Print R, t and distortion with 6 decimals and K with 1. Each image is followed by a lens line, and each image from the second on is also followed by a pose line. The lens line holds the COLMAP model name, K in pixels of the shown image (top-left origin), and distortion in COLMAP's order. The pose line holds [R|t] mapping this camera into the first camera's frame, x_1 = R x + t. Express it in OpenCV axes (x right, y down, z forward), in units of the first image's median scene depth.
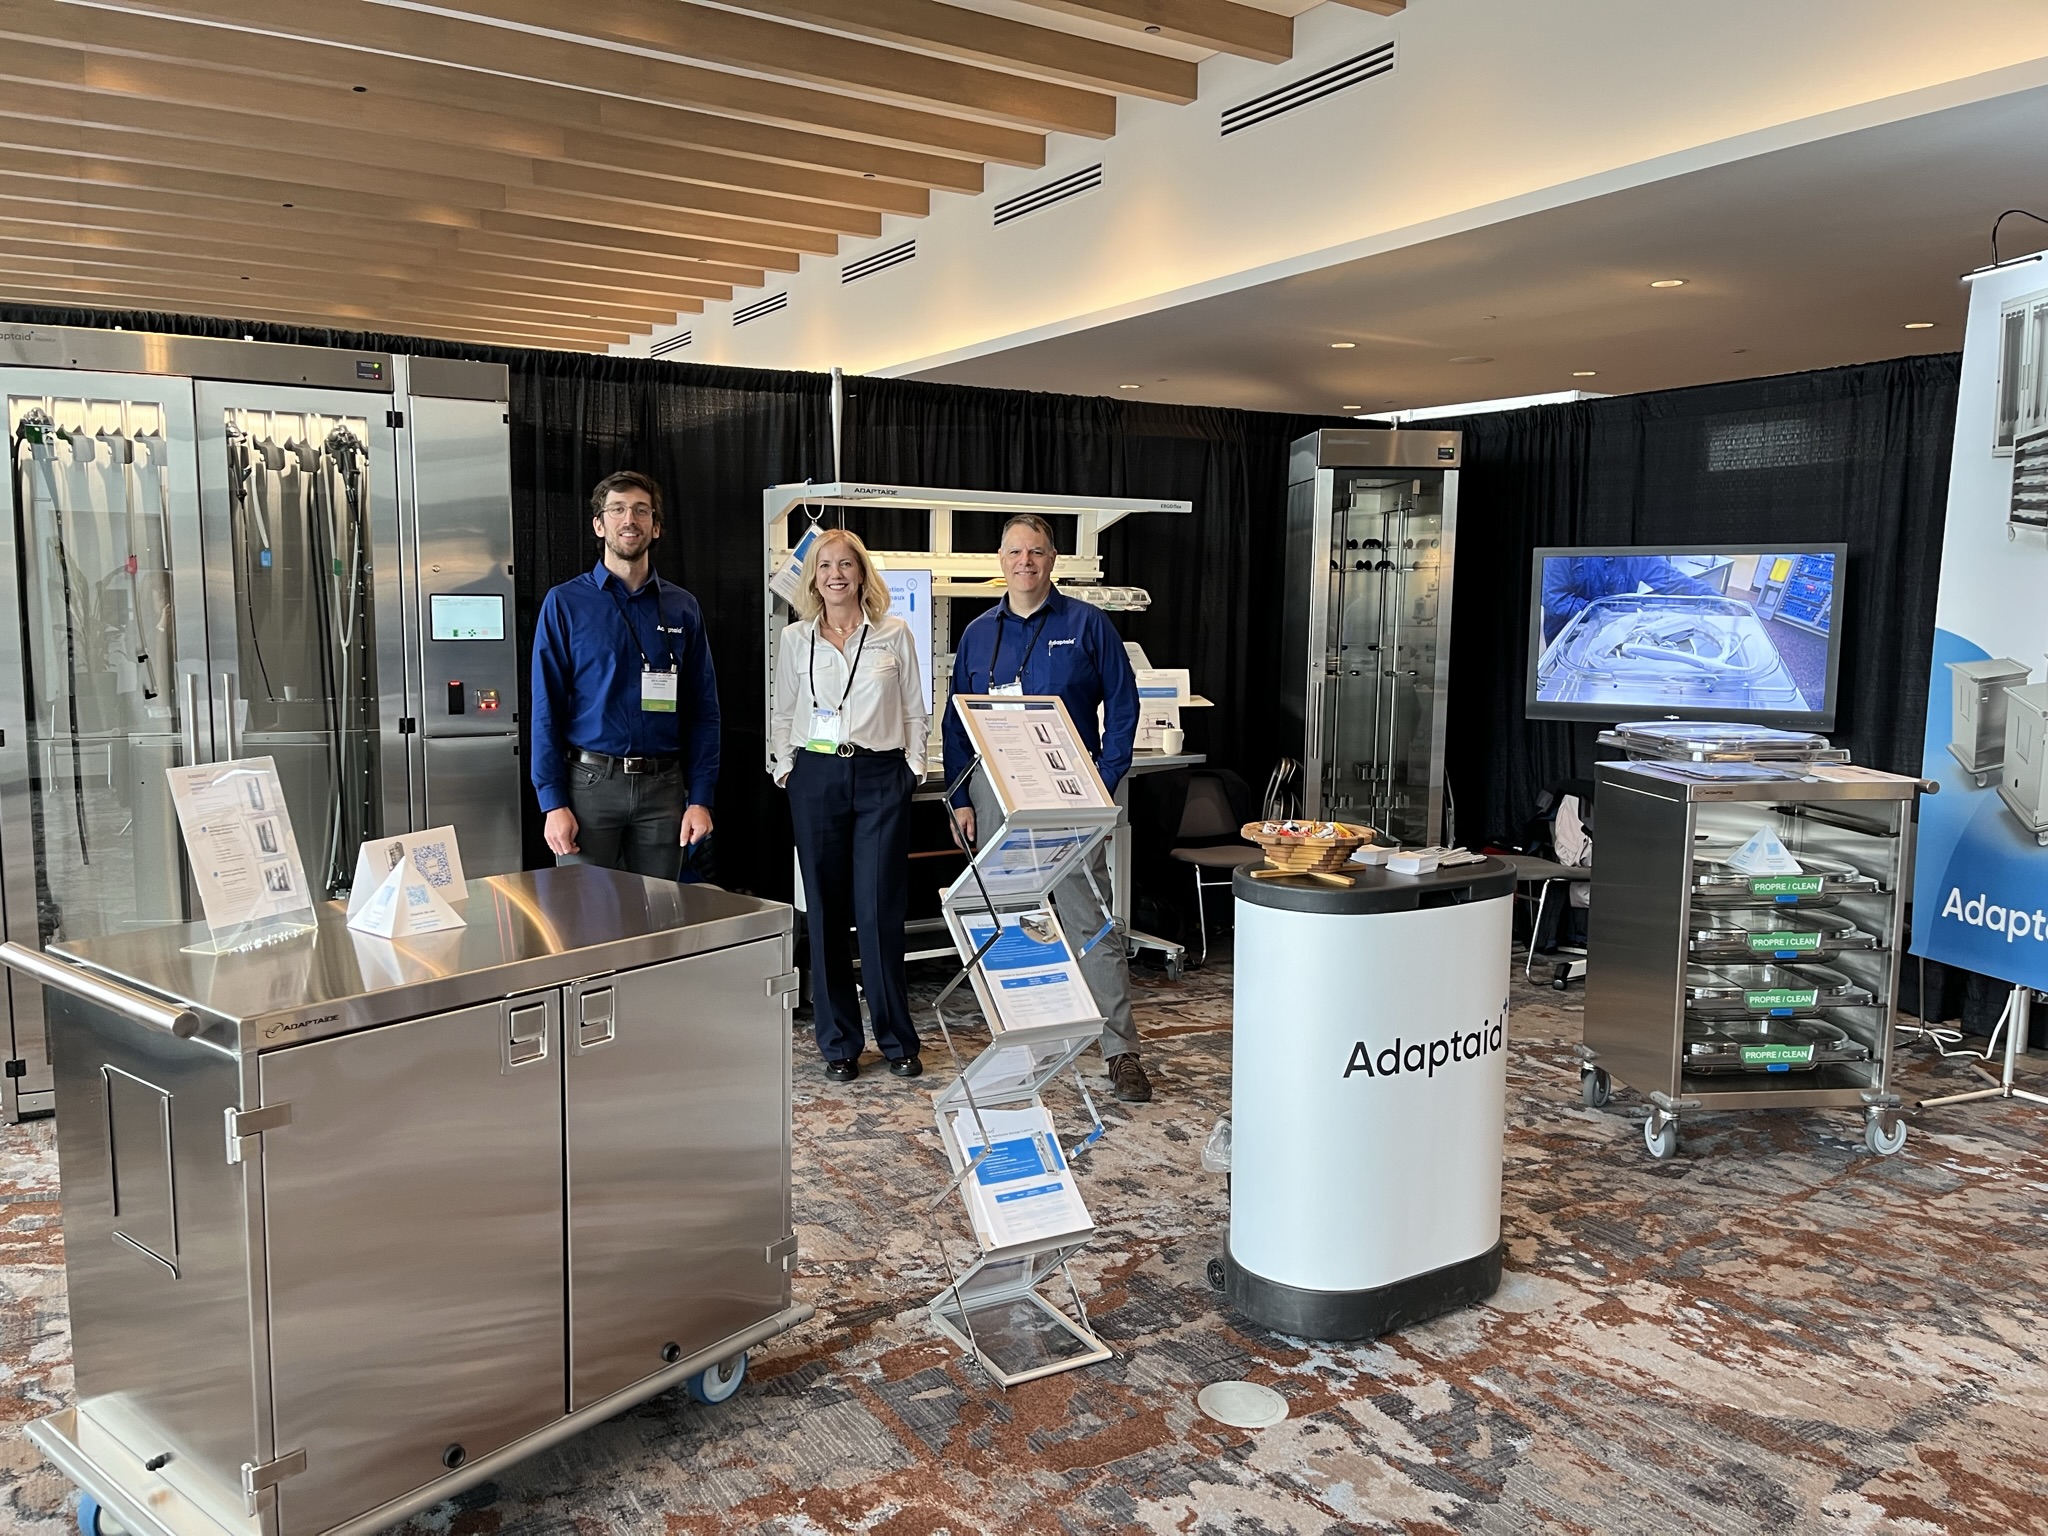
lens RADIAL K [[1523.6, 0, 989.8], [0, 1523.6, 762.3], [0, 0, 1]] dist [0.007325, -0.001612]
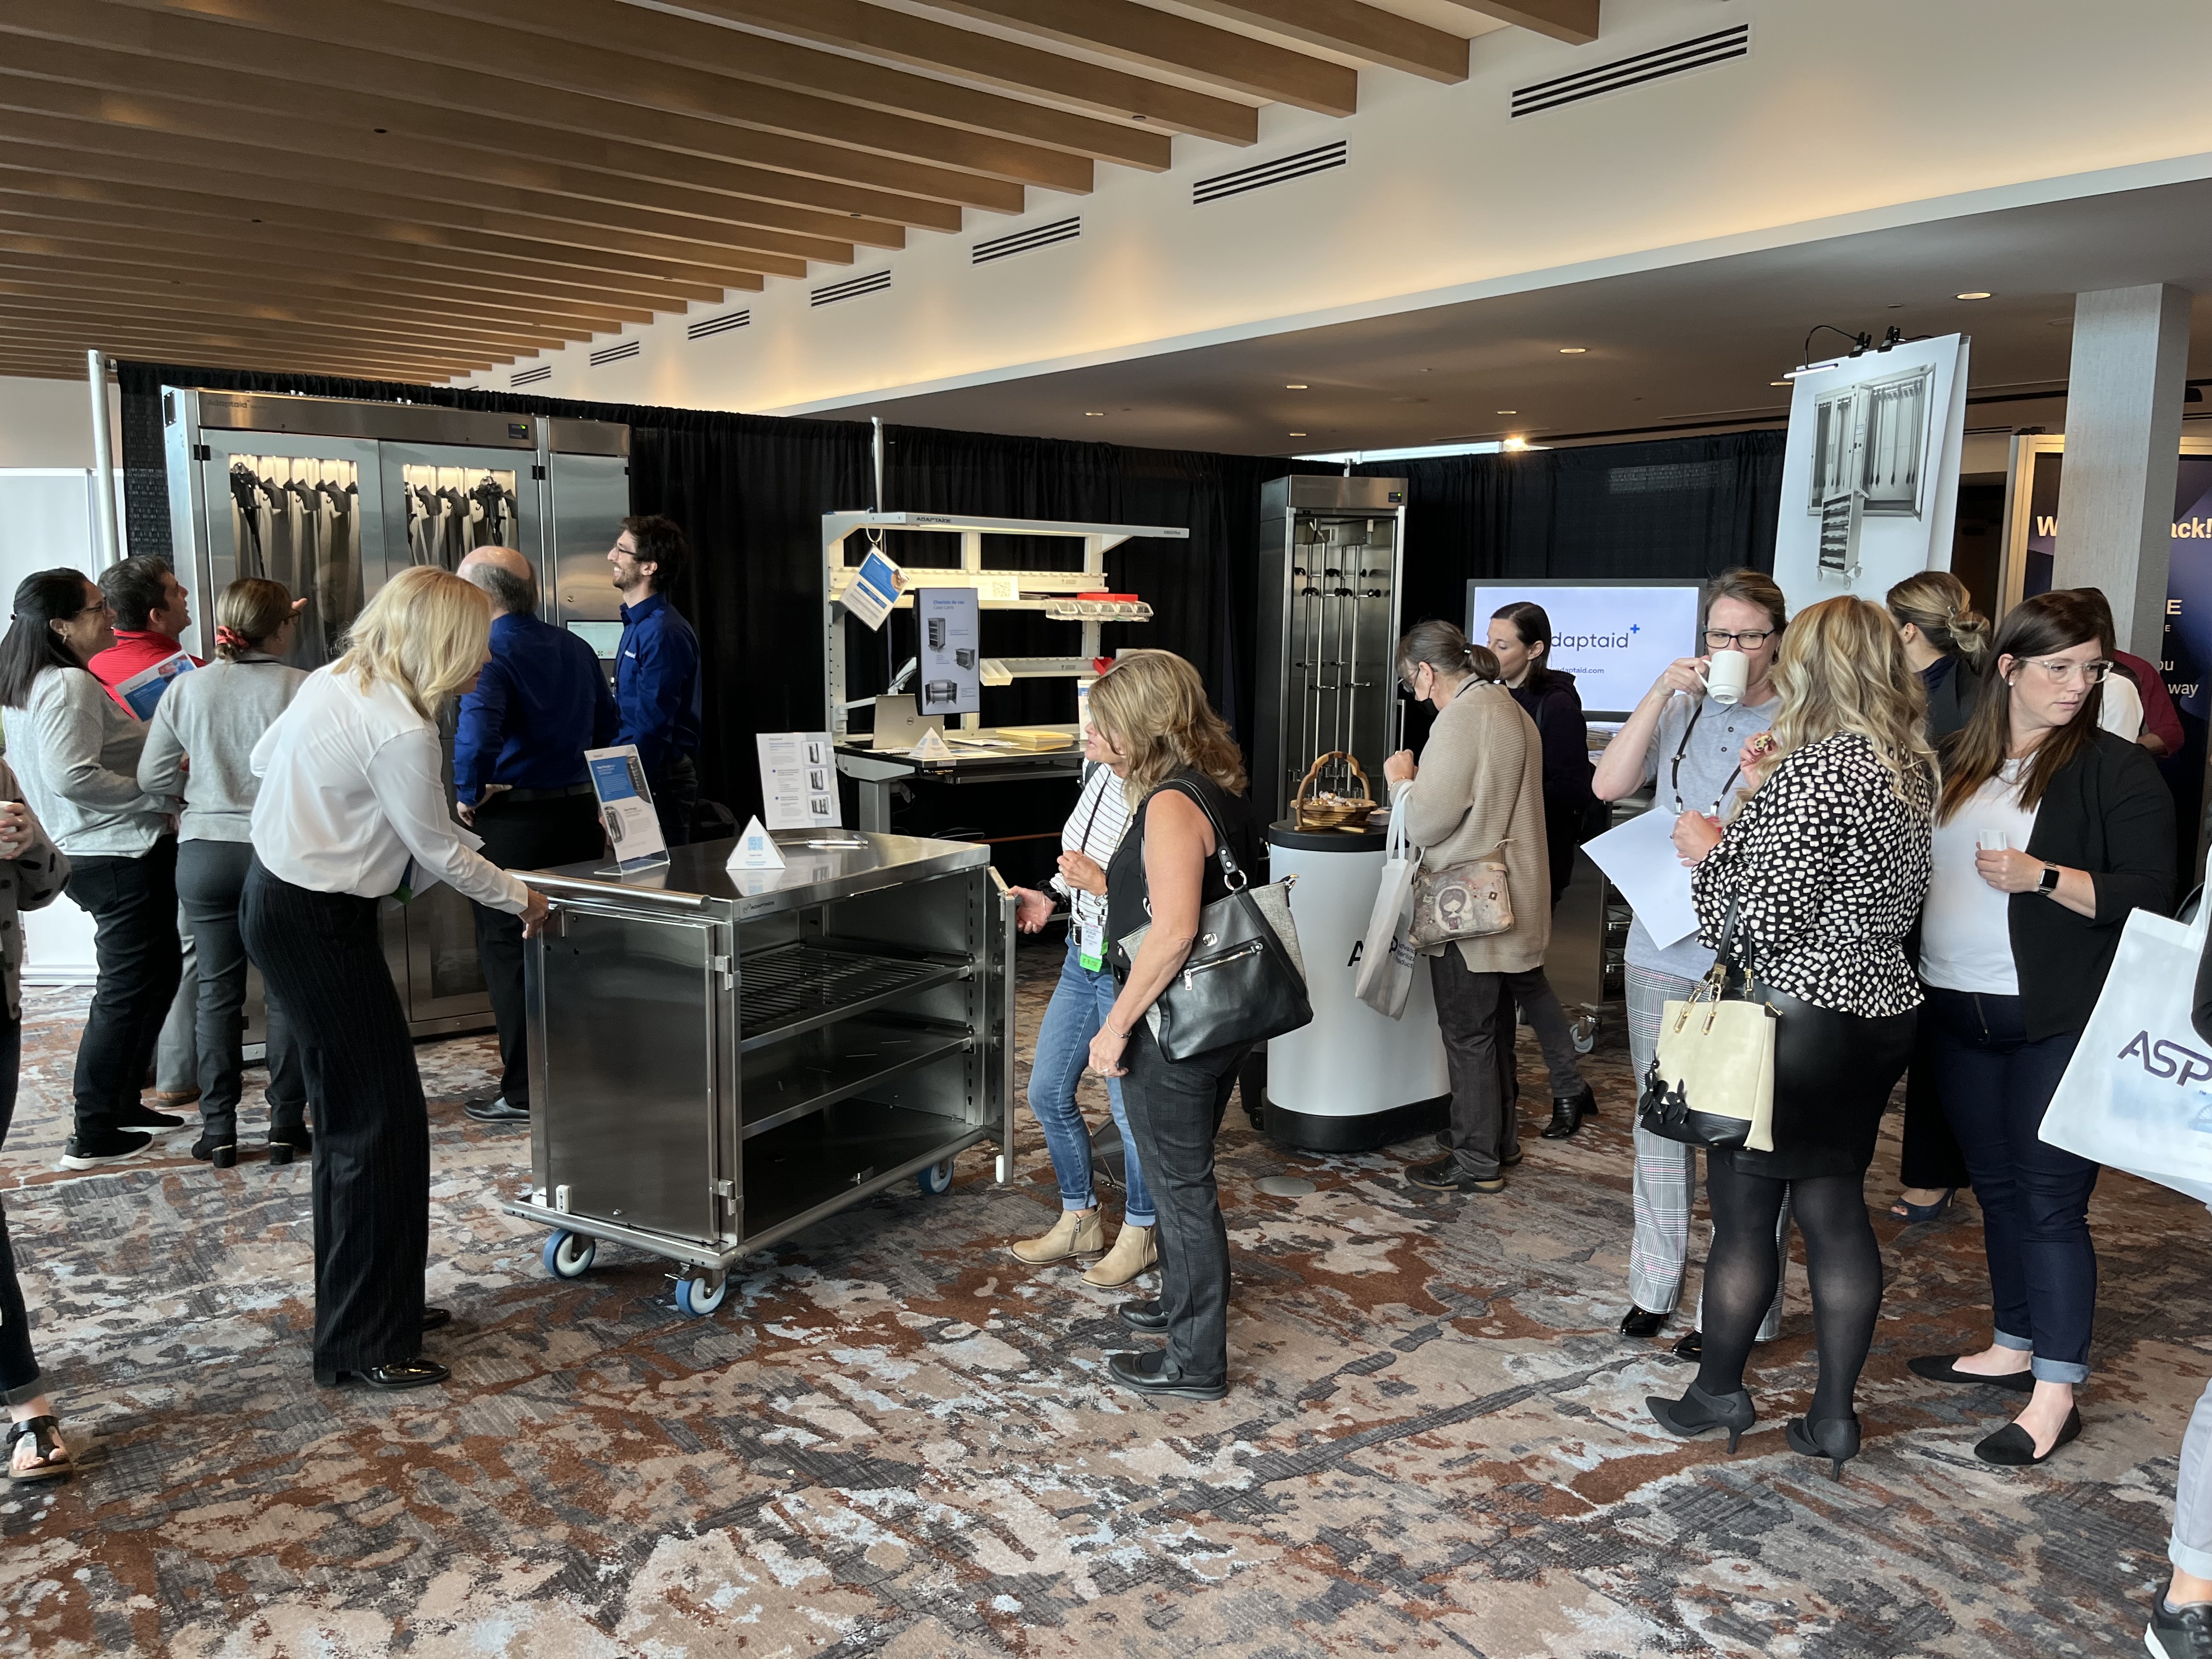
lens RADIAL K [[1652.5, 0, 1106.0], [0, 1652.5, 829.5], [0, 0, 1]] dist [-0.006496, 0.000283]
pose [[0.991358, -0.016584, 0.130135, -0.123619], [0.013133, 0.999540, 0.027336, 0.021558], [-0.130529, -0.025391, 0.991119, -0.323053]]
